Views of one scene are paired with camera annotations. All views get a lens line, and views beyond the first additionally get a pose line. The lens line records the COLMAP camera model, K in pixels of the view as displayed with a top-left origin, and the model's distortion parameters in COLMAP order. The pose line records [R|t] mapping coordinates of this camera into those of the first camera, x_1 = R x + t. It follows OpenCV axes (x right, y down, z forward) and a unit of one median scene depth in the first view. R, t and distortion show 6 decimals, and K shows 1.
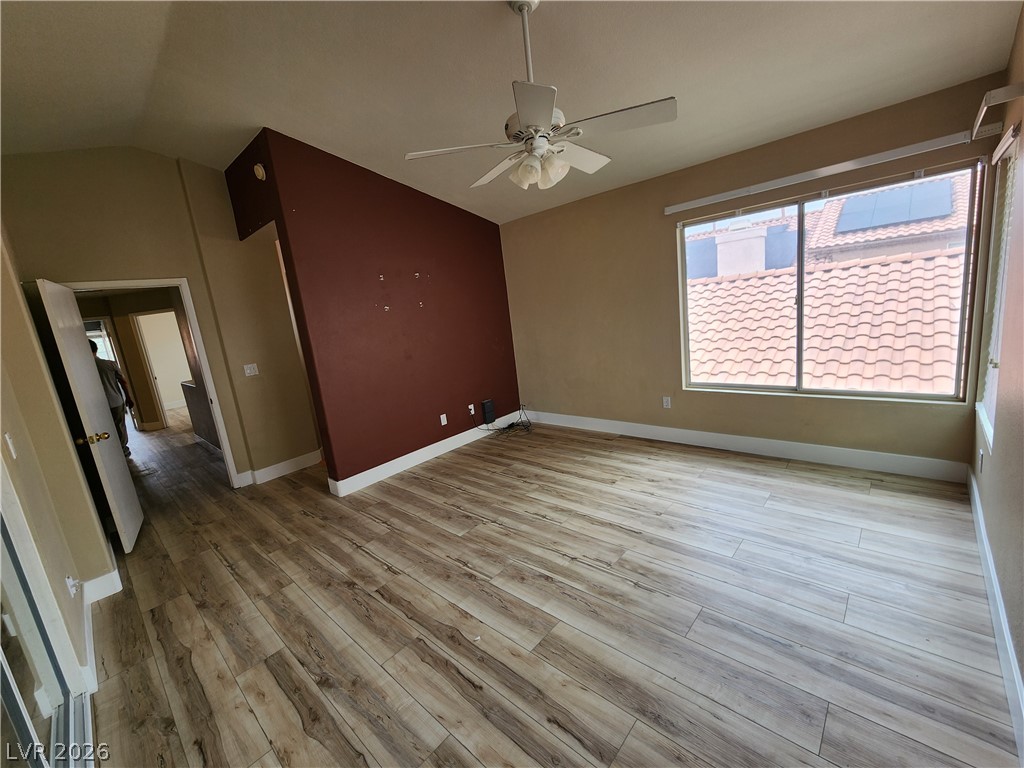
lens RADIAL K [[424.2, 0, 506.8], [0, 424.2, 386.3], [0, 0, 1]] dist [-0.002284, 0.001482]
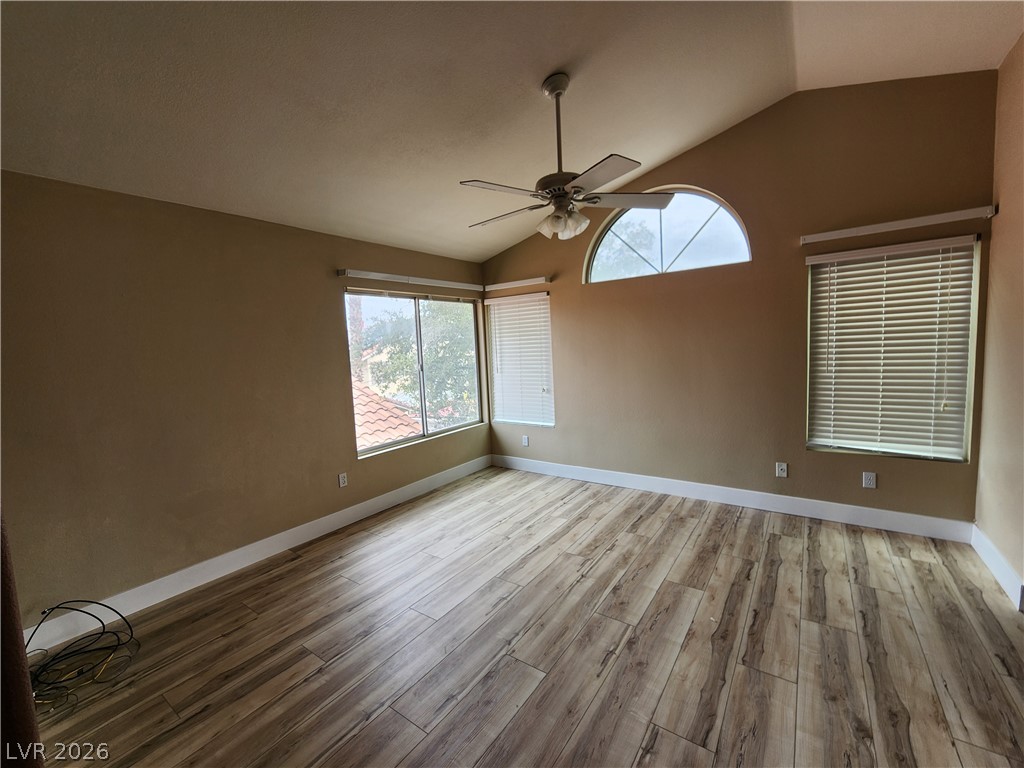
lens RADIAL K [[424.2, 0, 515.5], [0, 424.2, 377.9], [0, 0, 1]] dist [-0.002284, 0.001482]
pose [[-0.131952, 0.048662, 0.990061, -0.882612], [0.259175, 0.965744, -0.012925, -0.099397], [-0.956774, 0.254894, -0.140044, 1.173591]]
